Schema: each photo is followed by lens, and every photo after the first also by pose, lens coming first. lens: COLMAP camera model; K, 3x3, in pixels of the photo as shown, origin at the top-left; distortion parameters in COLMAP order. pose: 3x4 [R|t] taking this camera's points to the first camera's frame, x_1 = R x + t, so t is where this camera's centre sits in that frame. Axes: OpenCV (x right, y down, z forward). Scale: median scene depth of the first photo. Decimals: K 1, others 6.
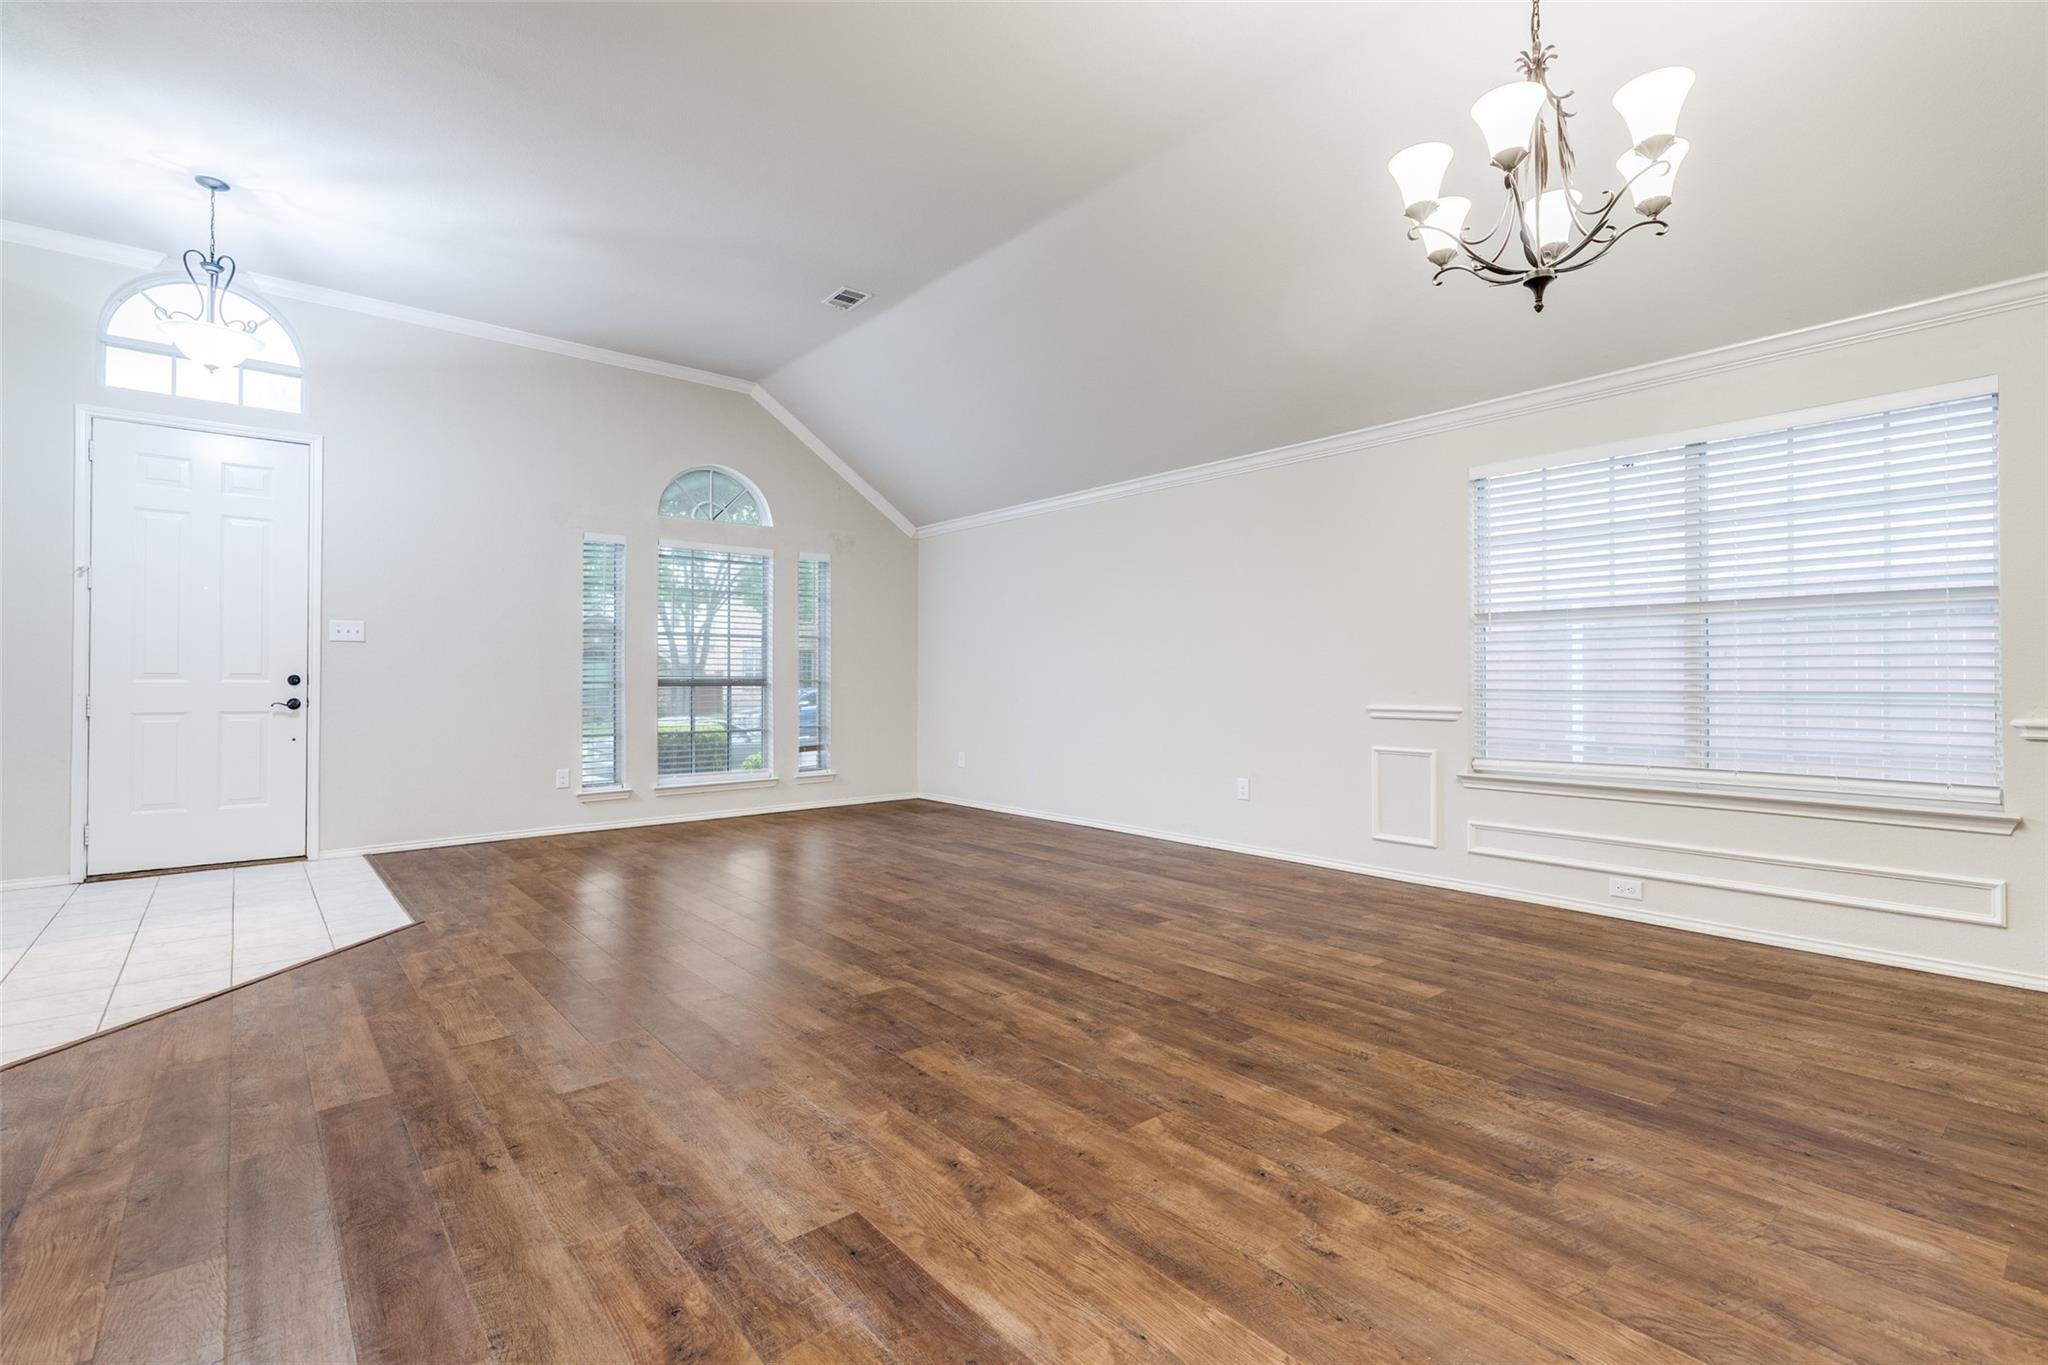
lens RADIAL K [[939.1, 0, 1021.4], [0, 939.1, 678.2], [0, 0, 1]] dist [0.002140, -0.000294]
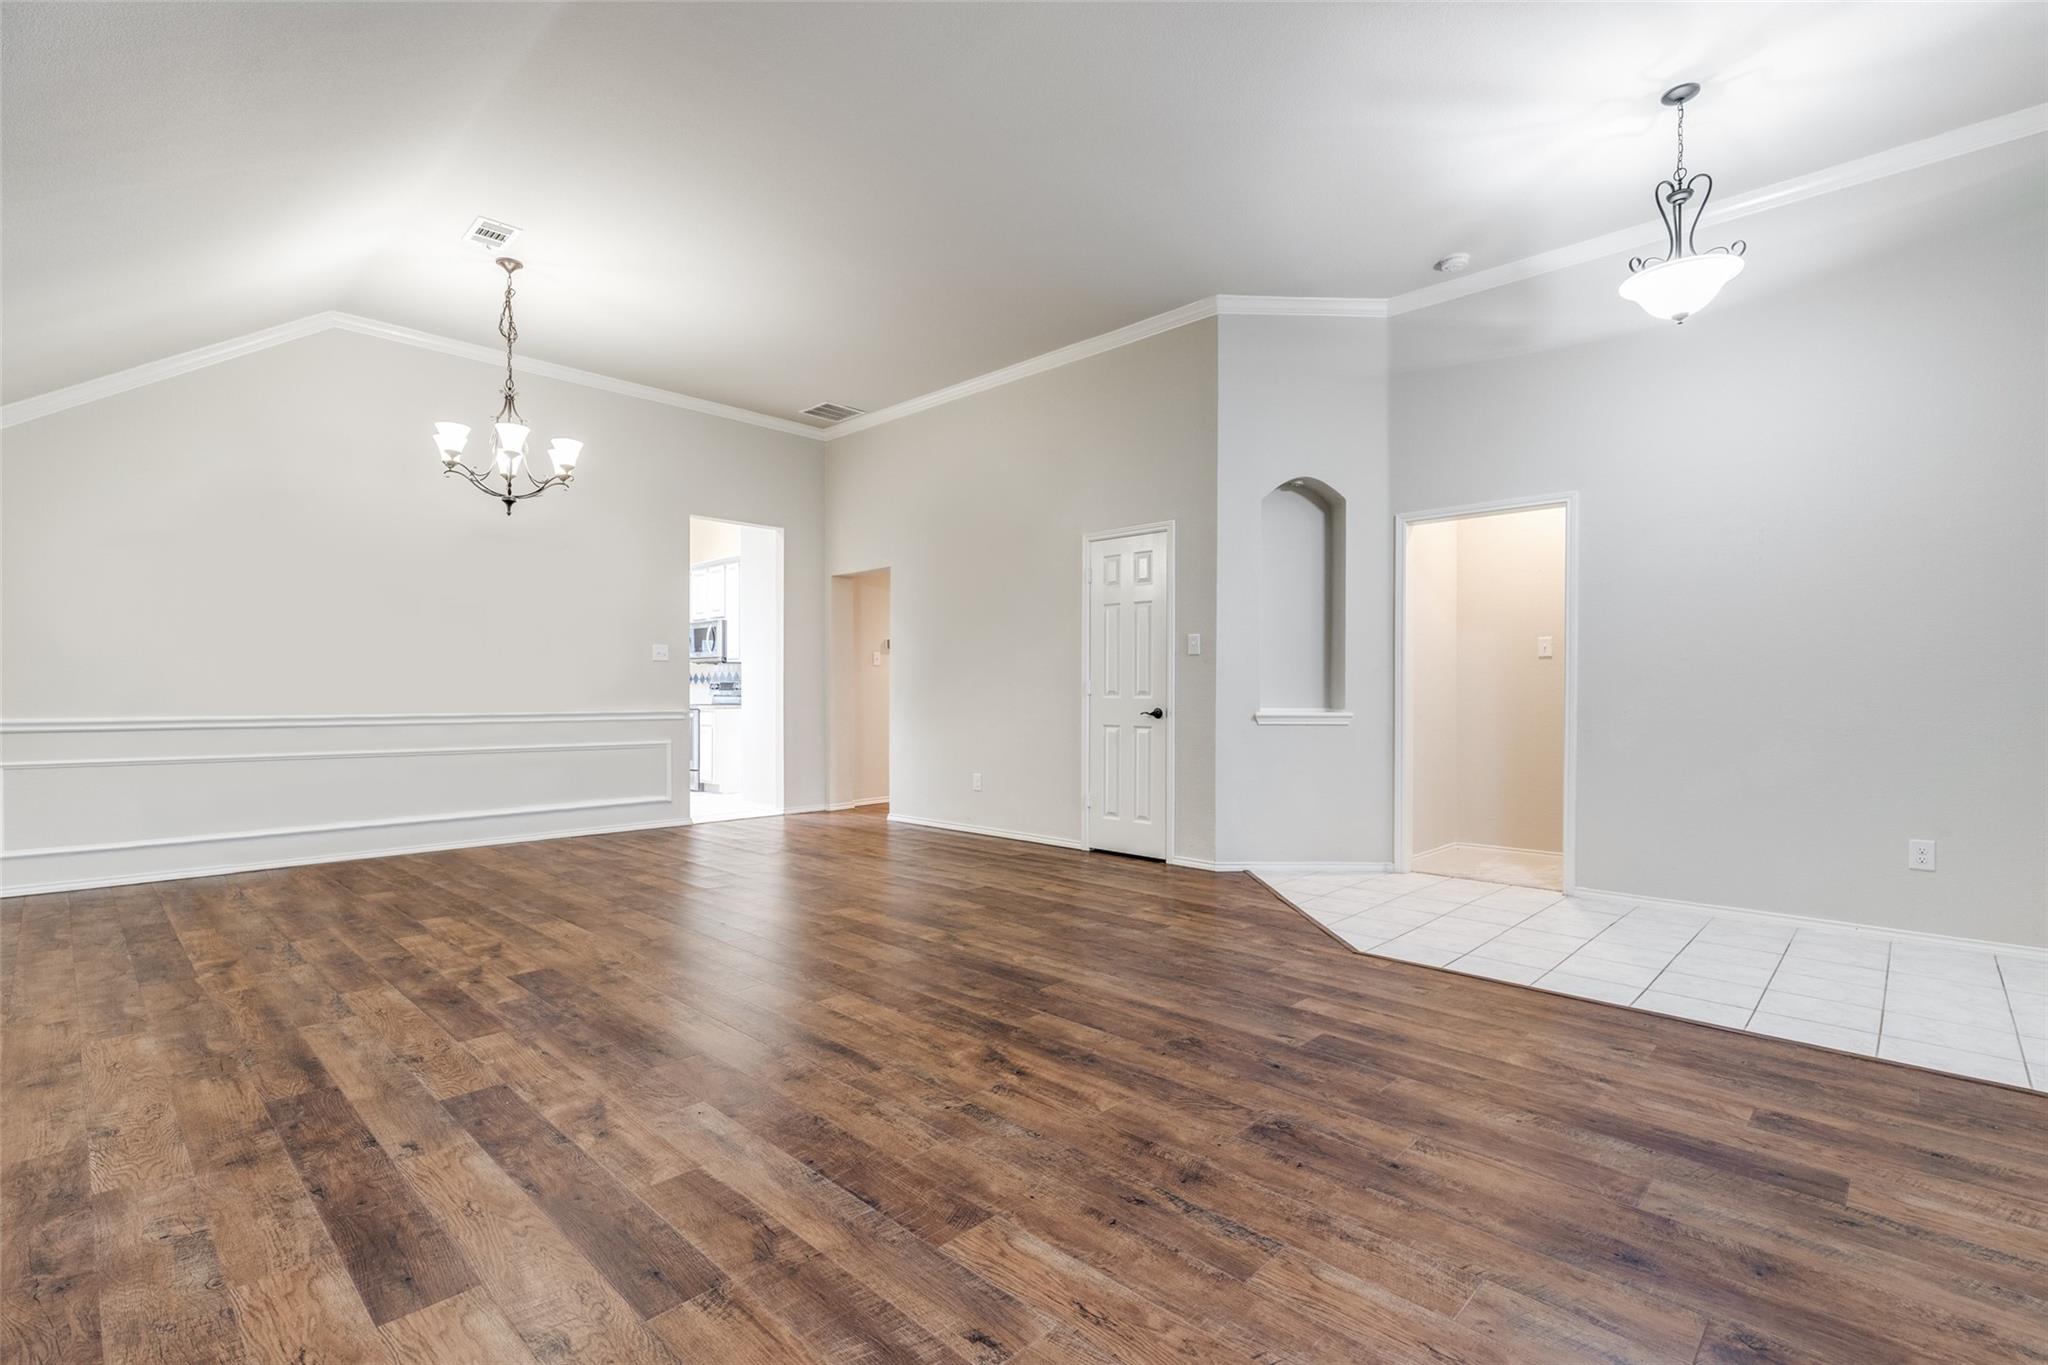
lens RADIAL K [[930.9, 0, 1017.4], [0, 930.9, 693.2], [0, 0, 1]] dist [0.002620, 0.000061]
pose [[-0.993989, -0.001110, -0.109472, -0.307830], [-0.000836, 0.999996, -0.002547, 0.006314], [0.109474, -0.002440, -0.993987, 2.857733]]
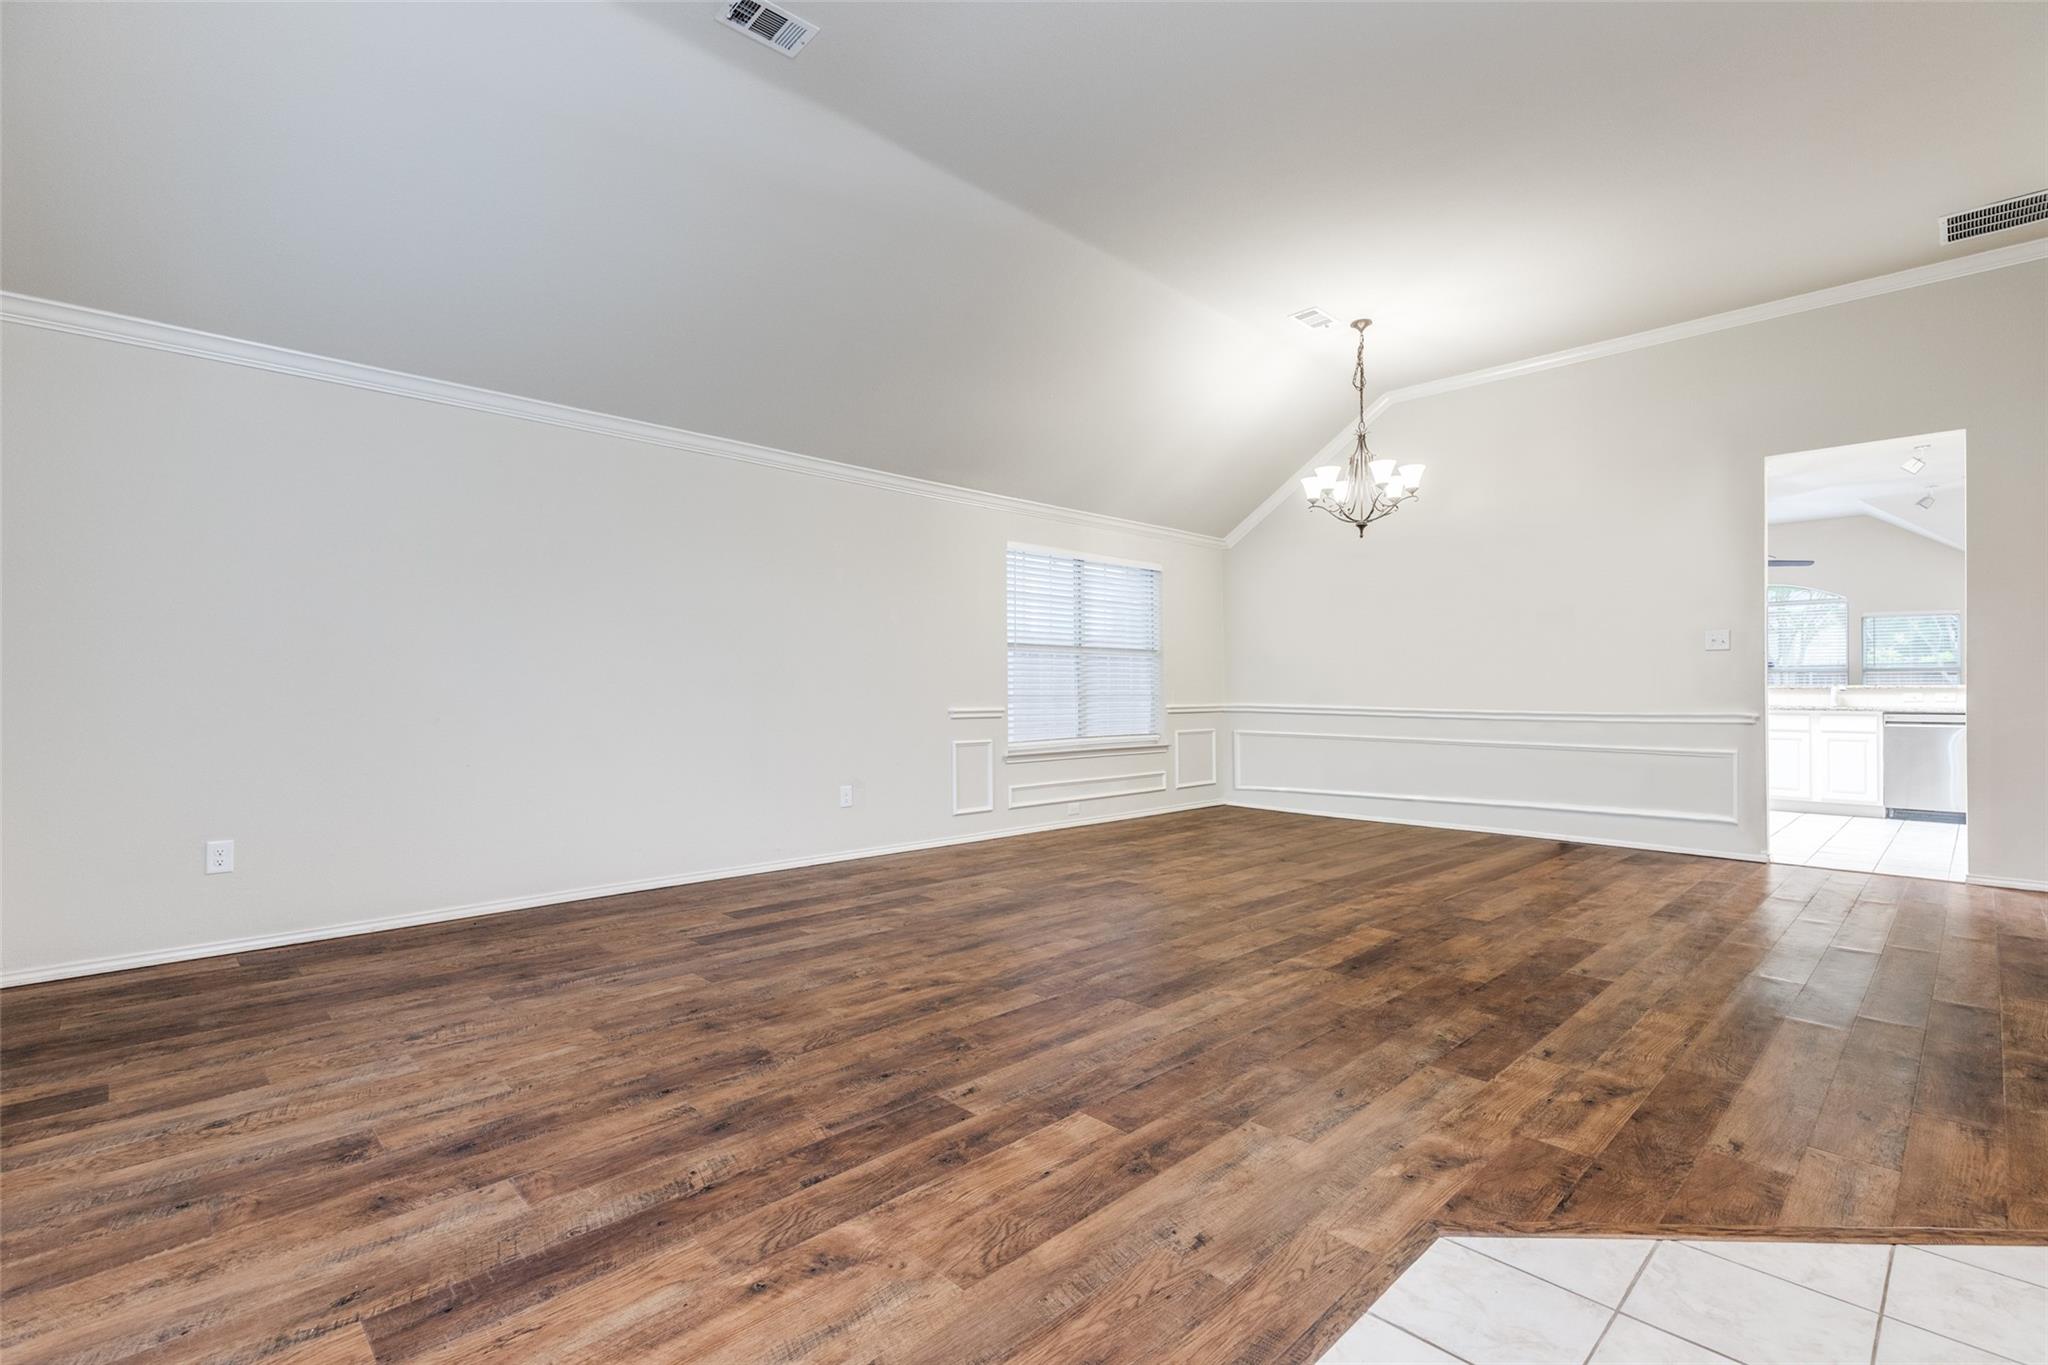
lens RADIAL K [[939.1, 0, 1021.4], [0, 939.1, 678.2], [0, 0, 1]] dist [0.002140, -0.000294]
pose [[-0.077601, 0.014625, 0.996877, -1.623744], [-0.004353, 0.999878, -0.015008, 0.013297], [-0.996975, -0.005504, -0.077528, 1.861705]]
